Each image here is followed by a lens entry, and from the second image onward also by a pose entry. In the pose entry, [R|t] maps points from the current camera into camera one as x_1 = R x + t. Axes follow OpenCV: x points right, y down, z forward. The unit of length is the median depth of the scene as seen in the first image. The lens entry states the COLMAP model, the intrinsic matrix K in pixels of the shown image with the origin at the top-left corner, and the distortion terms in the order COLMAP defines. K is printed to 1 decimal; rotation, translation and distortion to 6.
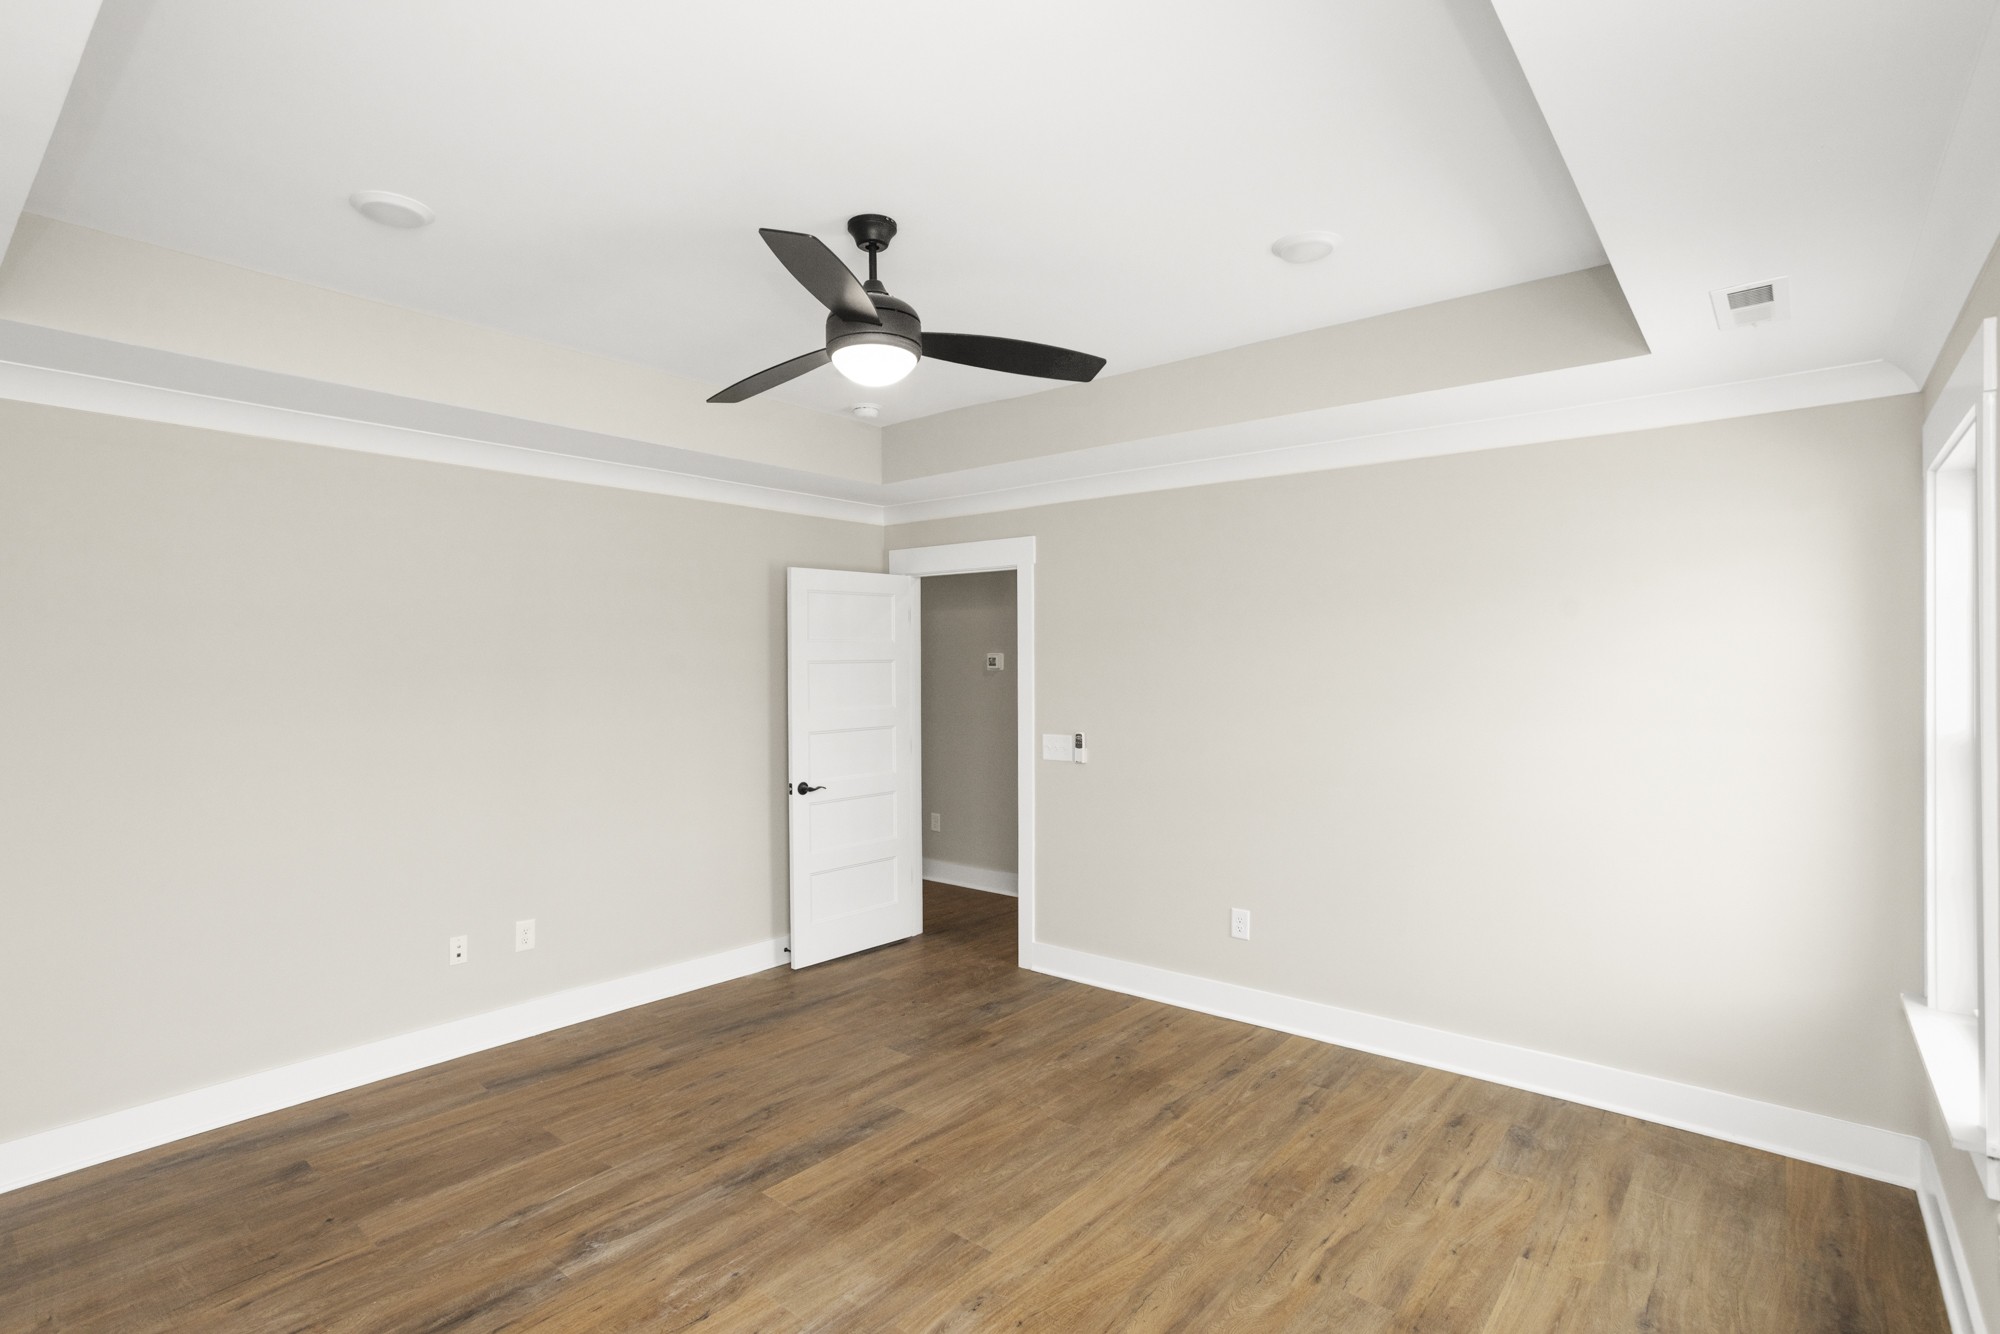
lens RADIAL K [[976.3, 0, 991.7], [0, 976.3, 654.3], [0, 0, 1]] dist [-0.055066, 0.033023]
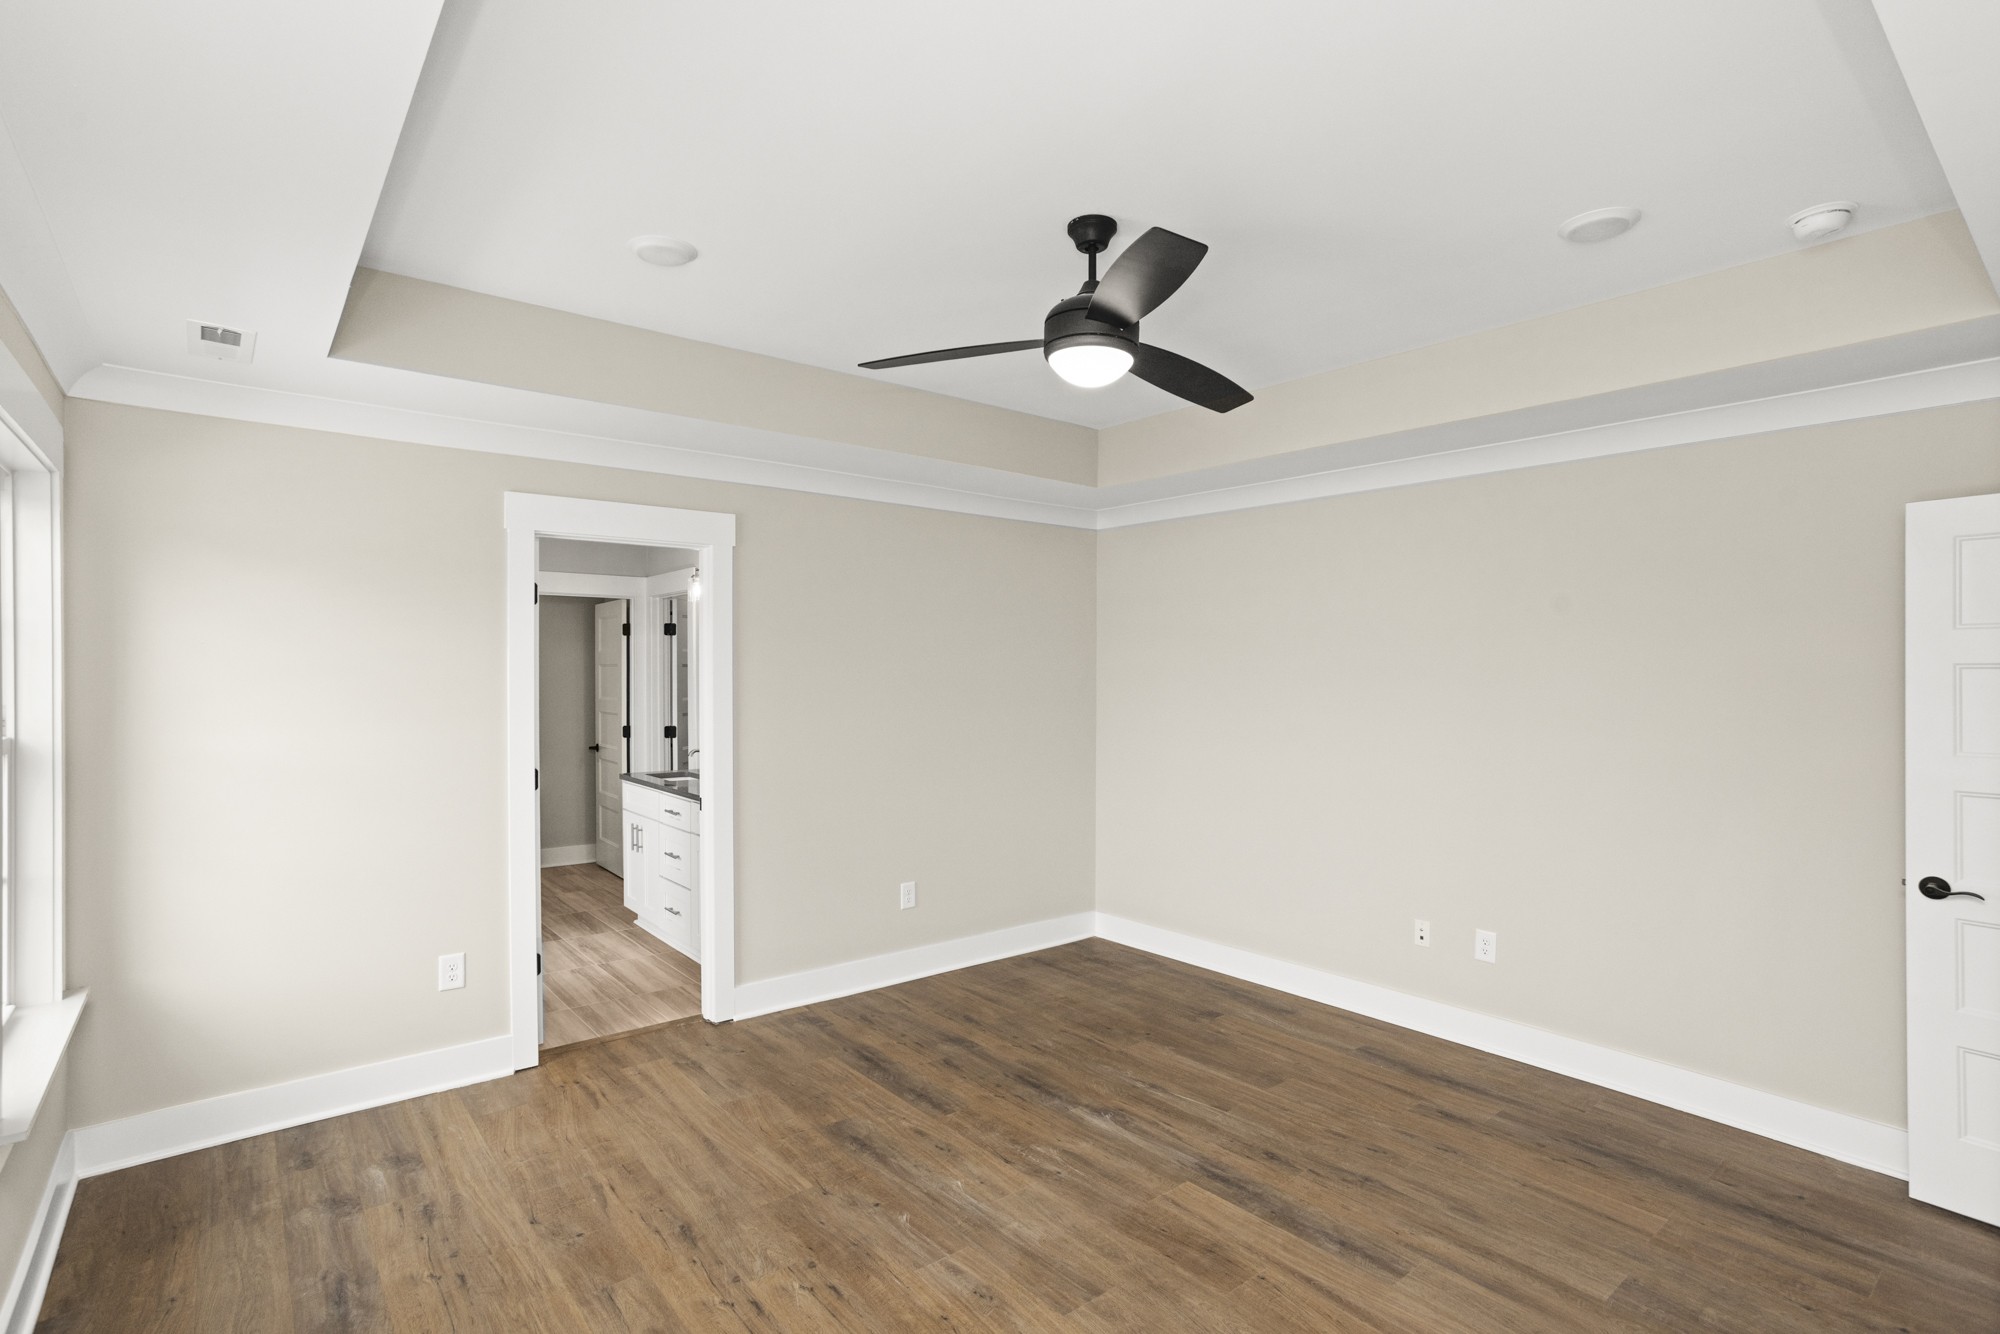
lens RADIAL K [[976.3, 0, 991.7], [0, 976.3, 654.3], [0, 0, 1]] dist [-0.055066, 0.033023]
pose [[-0.190811, -0.010738, -0.981568, 0.713360], [0.003831, 0.999924, -0.011684, 0.008192], [0.981619, -0.005990, -0.190755, 0.872659]]
